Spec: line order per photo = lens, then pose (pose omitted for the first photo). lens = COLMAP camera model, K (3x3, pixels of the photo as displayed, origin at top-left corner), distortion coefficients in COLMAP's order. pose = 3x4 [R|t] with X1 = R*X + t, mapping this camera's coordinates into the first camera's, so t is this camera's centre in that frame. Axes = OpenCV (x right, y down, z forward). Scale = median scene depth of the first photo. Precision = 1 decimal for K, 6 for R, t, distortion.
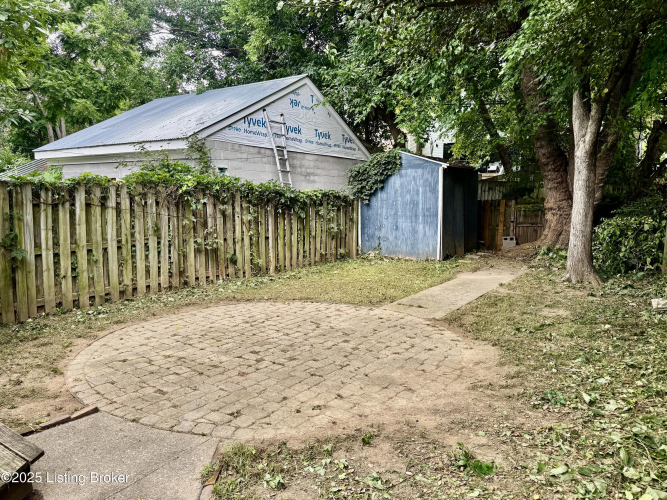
lens RADIAL K [[471.7, 0, 333.9], [0, 471.7, 248.7], [0, 0, 1]] dist [-0.005853, -0.001104]
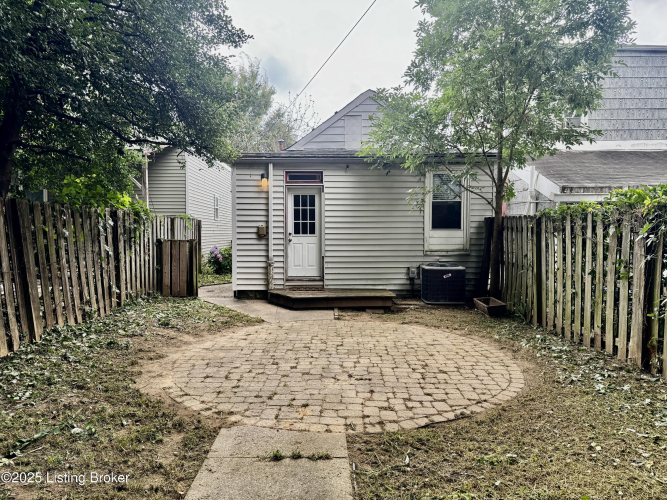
lens RADIAL K [[471.7, 0, 334.4], [0, 471.7, 250.4], [0, 0, 1]] dist [-0.005853, -0.001104]
pose [[-0.815402, 0.021266, -0.578505, 0.440577], [-0.069819, 0.988418, 0.134744, -0.156667], [0.574670, 0.150261, -0.804473, 1.525602]]
